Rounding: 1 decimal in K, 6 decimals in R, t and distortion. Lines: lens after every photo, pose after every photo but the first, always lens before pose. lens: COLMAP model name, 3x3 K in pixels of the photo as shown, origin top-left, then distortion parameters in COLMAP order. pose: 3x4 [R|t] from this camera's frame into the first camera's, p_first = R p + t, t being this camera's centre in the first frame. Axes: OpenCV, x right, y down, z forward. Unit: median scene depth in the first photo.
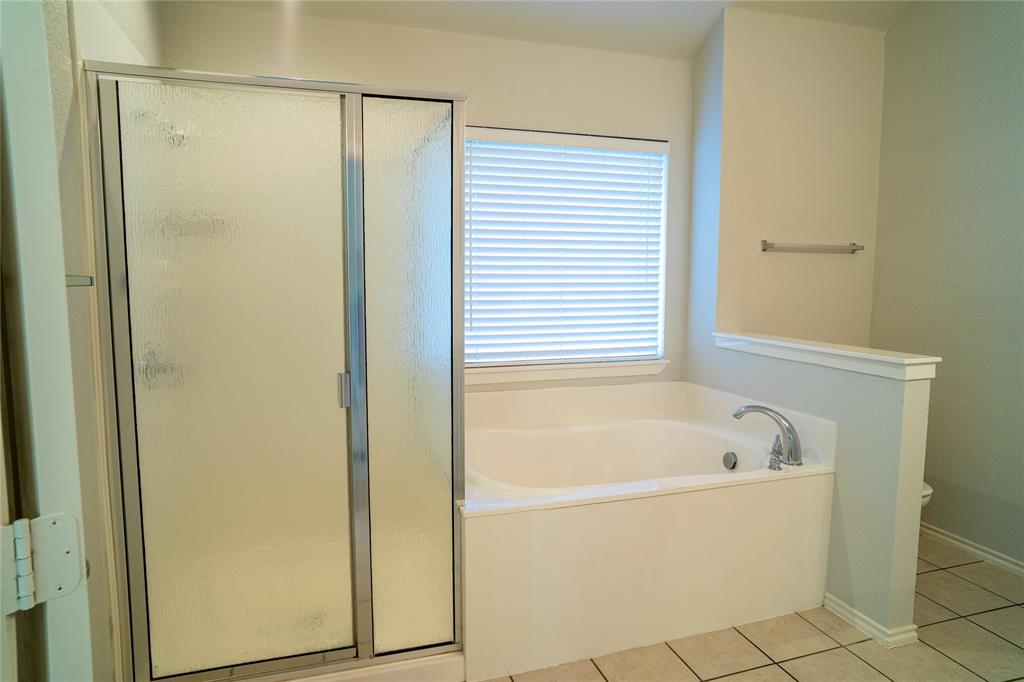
lens RADIAL K [[620.6, 0, 515.0], [0, 620.6, 338.4], [0, 0, 1]] dist [-0.022376, 0.018601]
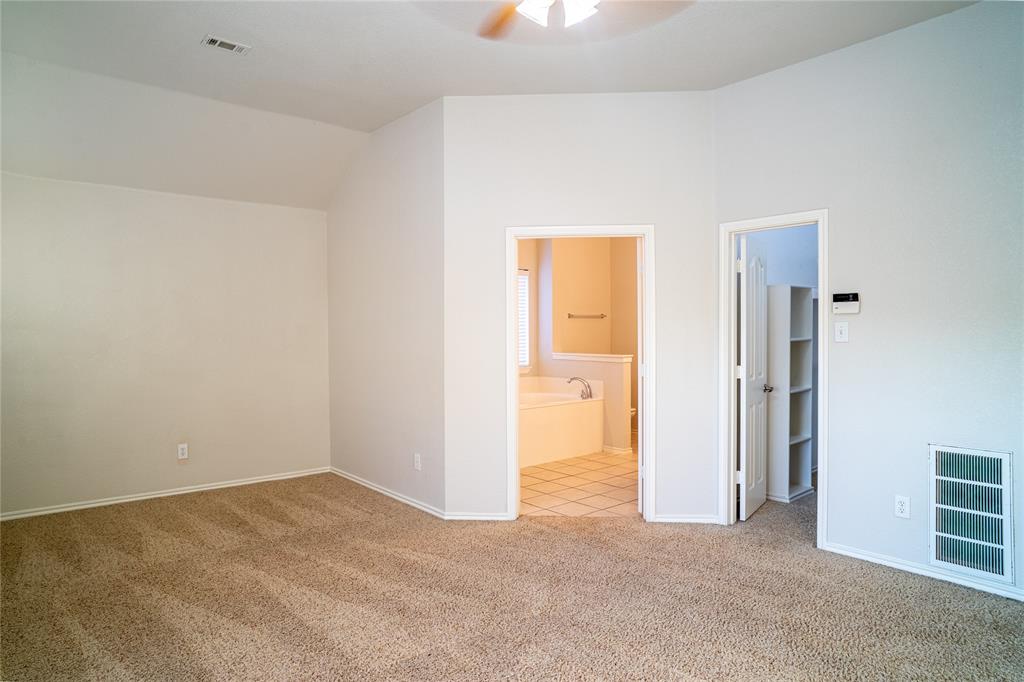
lens RADIAL K [[620.6, 0, 512.8], [0, 620.6, 333.4], [0, 0, 1]] dist [-0.022376, 0.018601]
pose [[0.928957, -0.016343, 0.369827, -0.810658], [0.049035, 0.995654, -0.079170, 0.114250], [-0.366926, 0.091680, 0.925721, -1.331488]]
